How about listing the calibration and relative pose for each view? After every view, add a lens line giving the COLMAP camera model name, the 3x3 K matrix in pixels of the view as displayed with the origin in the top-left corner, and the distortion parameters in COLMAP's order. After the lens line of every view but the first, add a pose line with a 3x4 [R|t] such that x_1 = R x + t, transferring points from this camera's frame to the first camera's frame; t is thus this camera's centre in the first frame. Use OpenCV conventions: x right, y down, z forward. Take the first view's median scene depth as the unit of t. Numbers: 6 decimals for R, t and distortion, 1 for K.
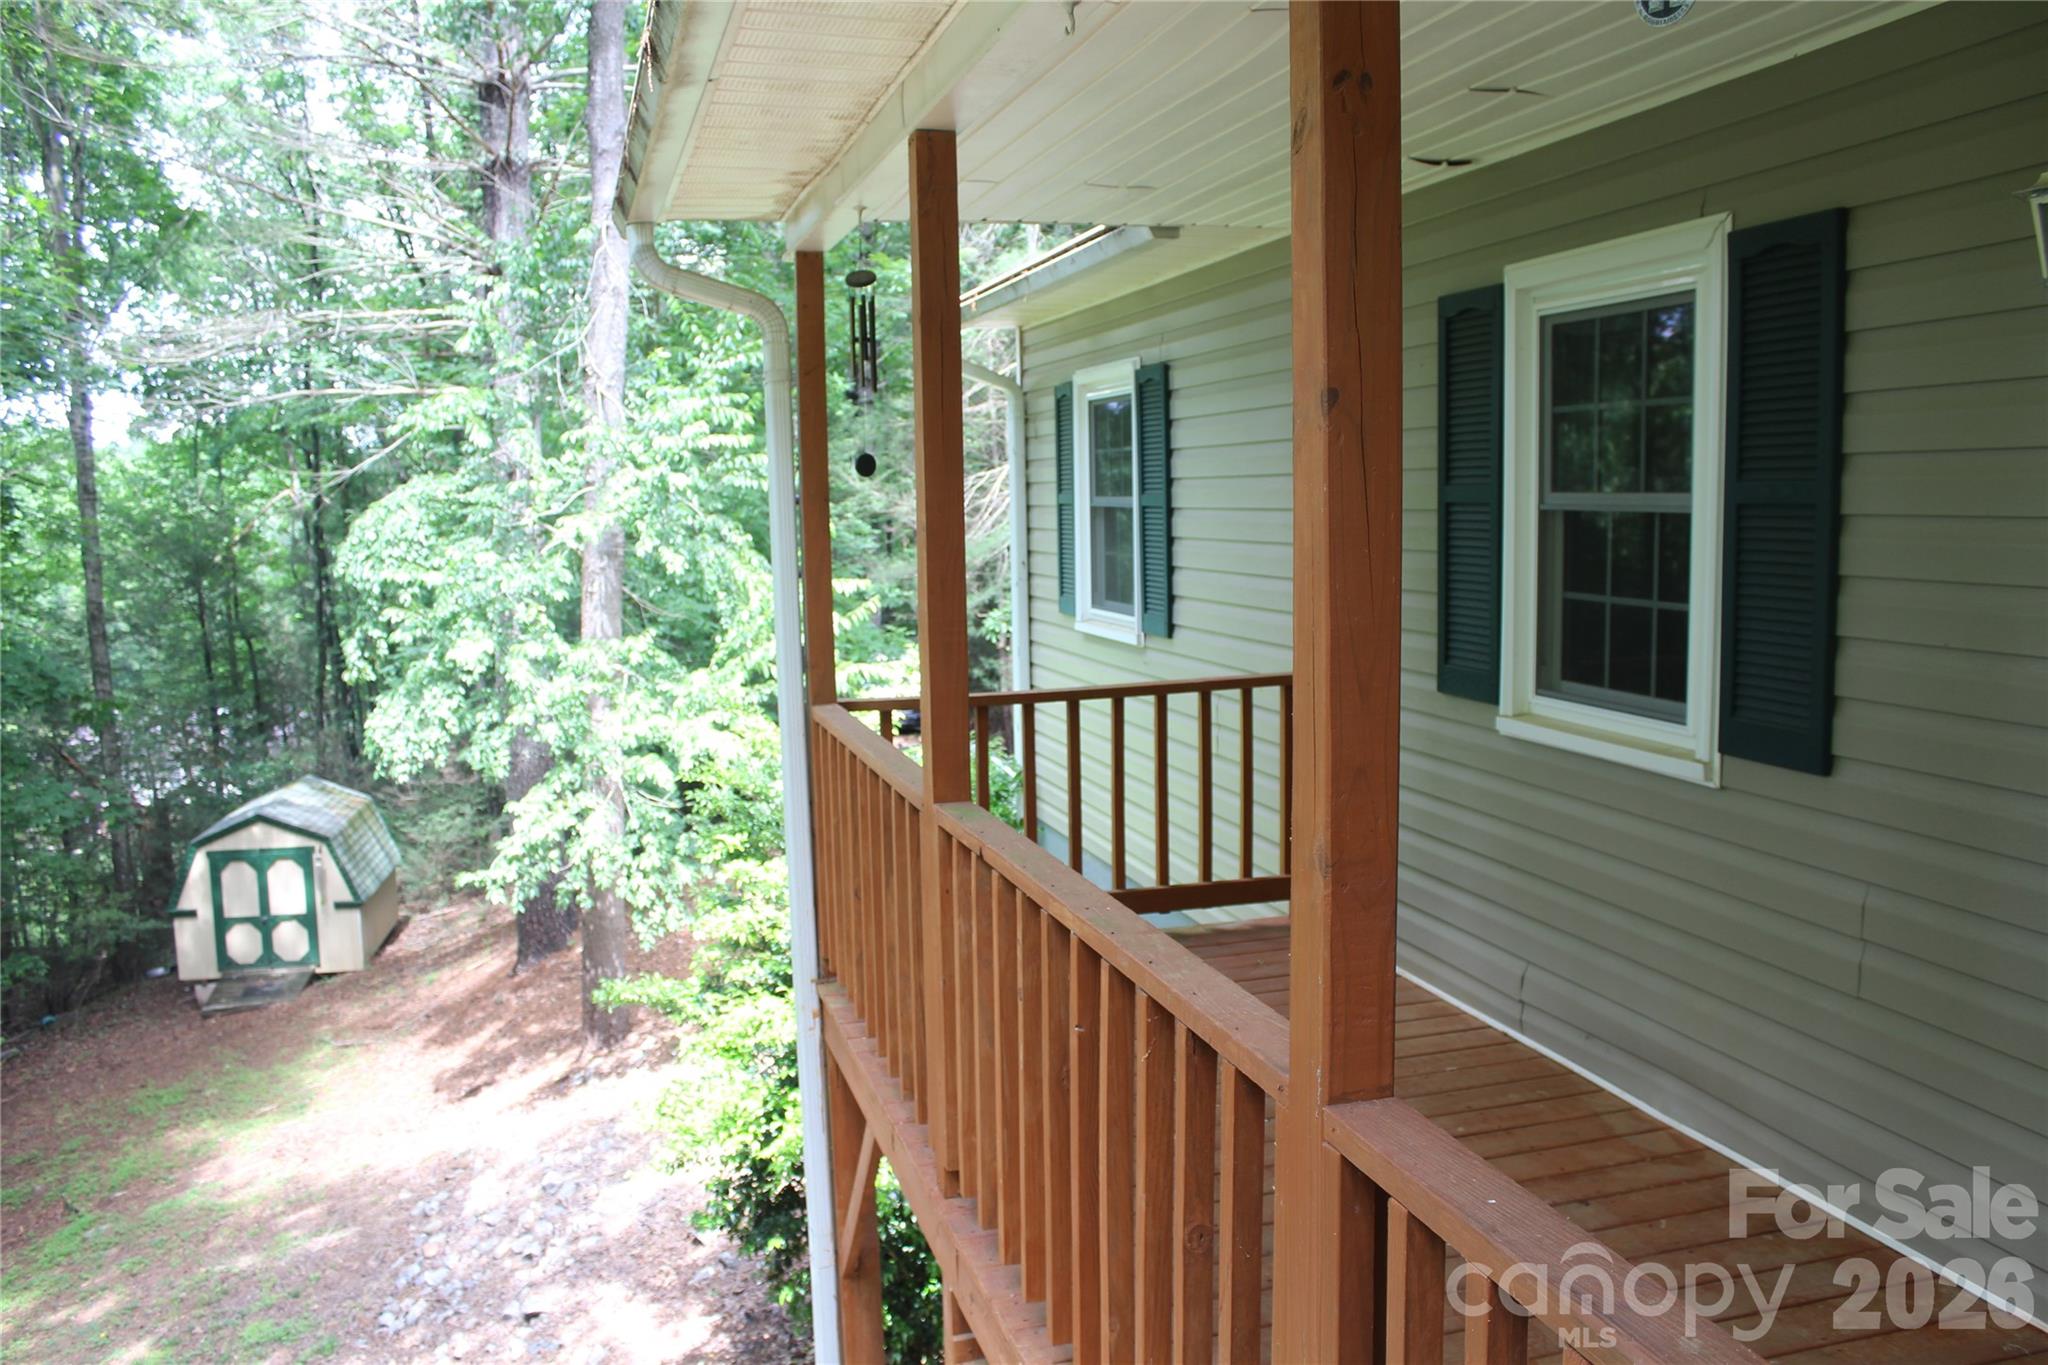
lens RADIAL K [[1682.4, 0, 1023.2], [0, 1682.4, 678.4], [0, 0, 1]] dist [-0.143895, 0.099330]
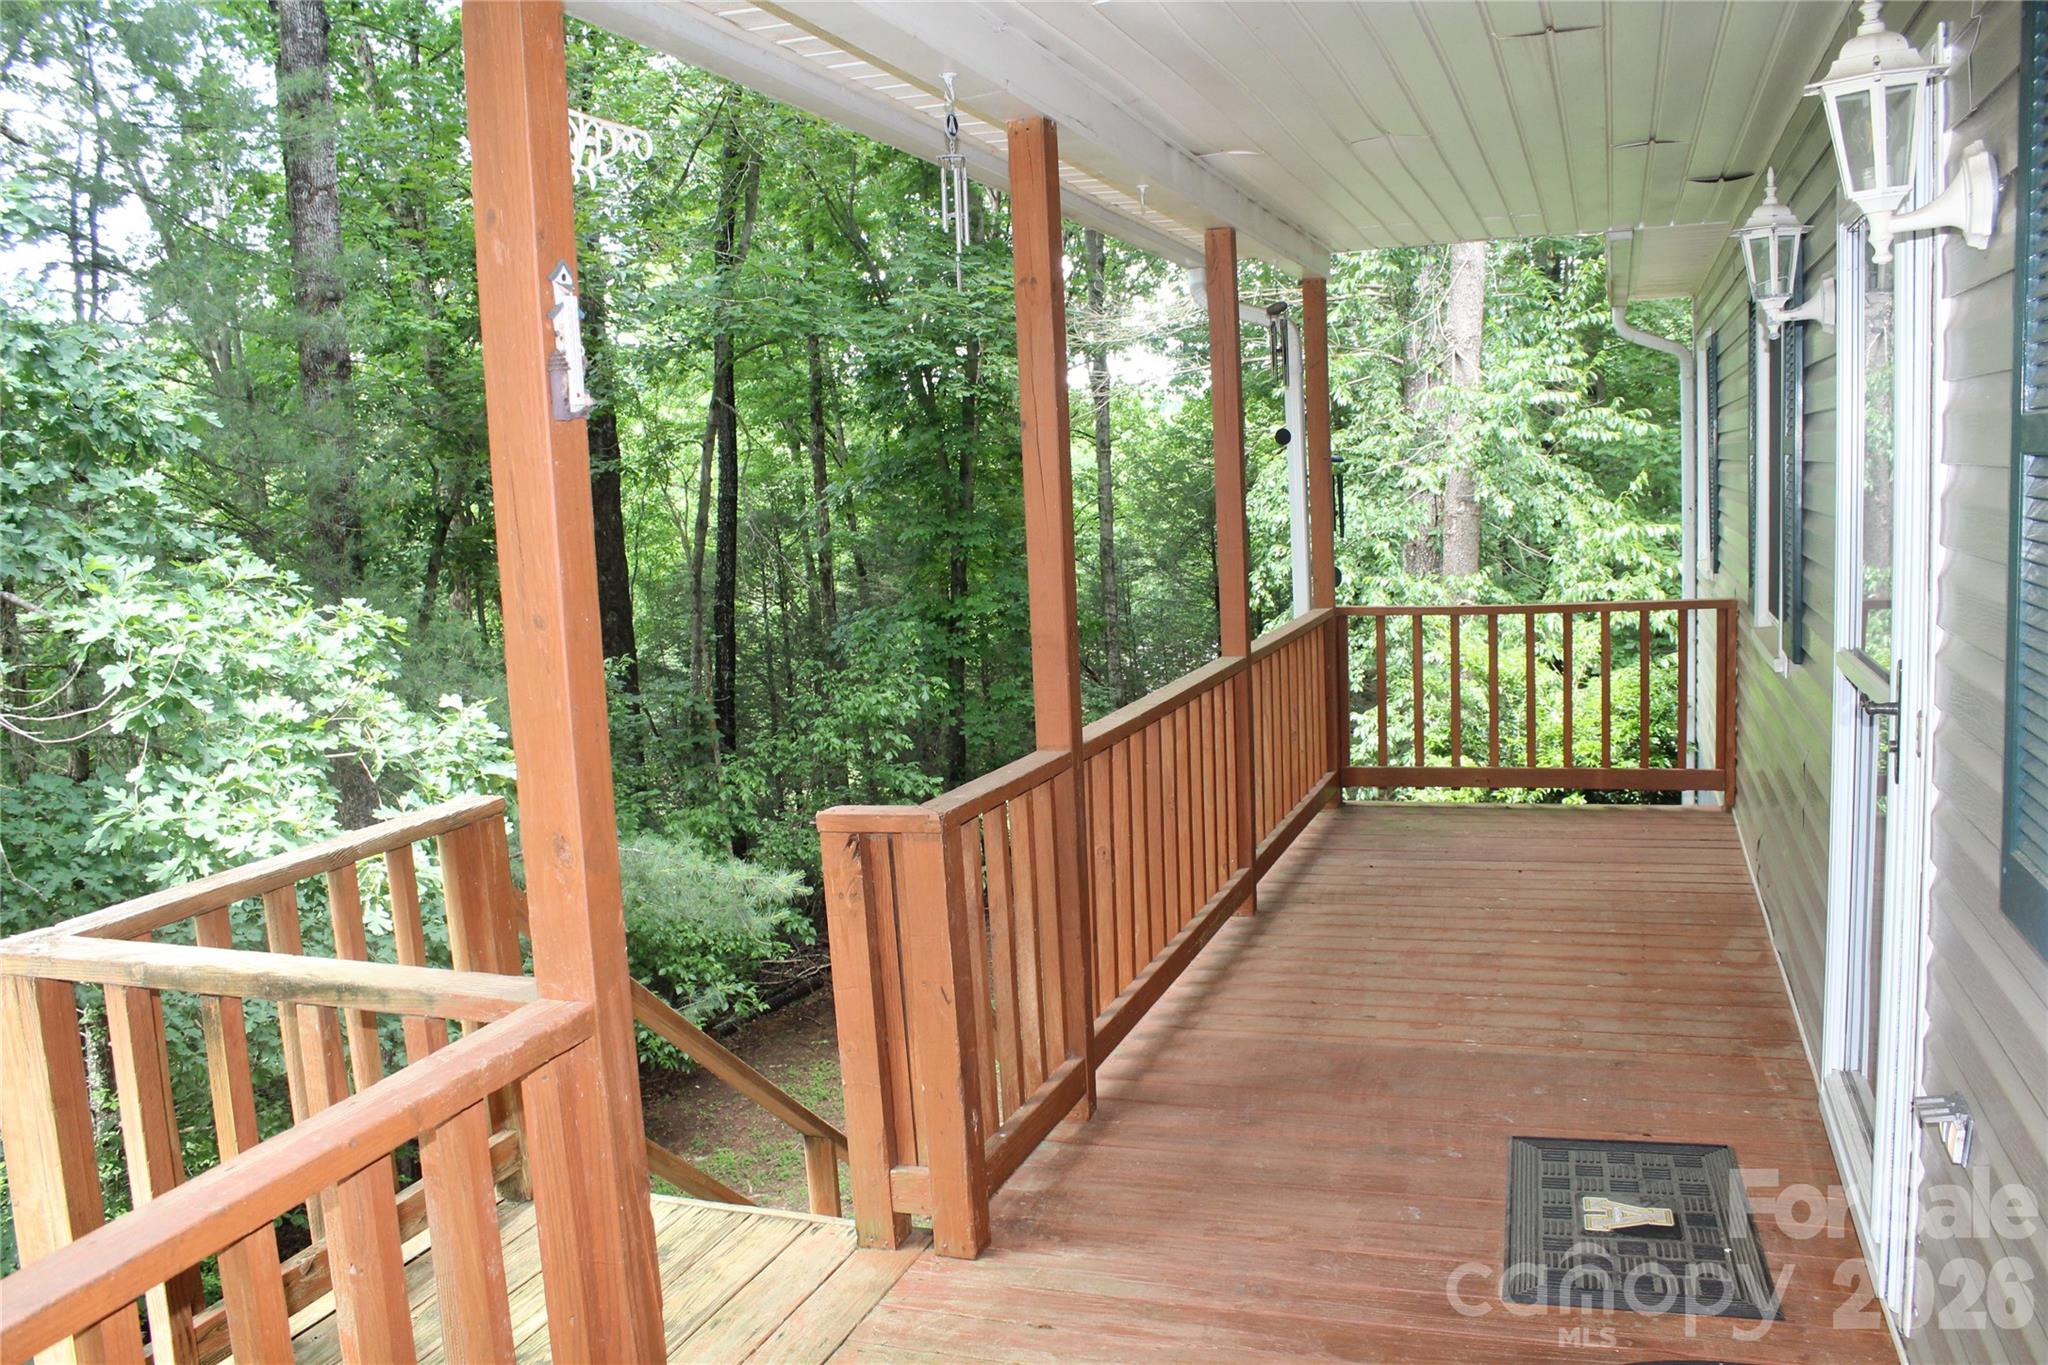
lens RADIAL K [[1682.4, 0, 1027.1], [0, 1682.4, 686.1], [0, 0, 1]] dist [-0.143895, 0.099330]
pose [[0.822763, 0.057269, -0.565492, 0.153205], [-0.036889, 0.998194, 0.047417, 0.008028], [0.567186, -0.018153, 0.823390, -0.087546]]
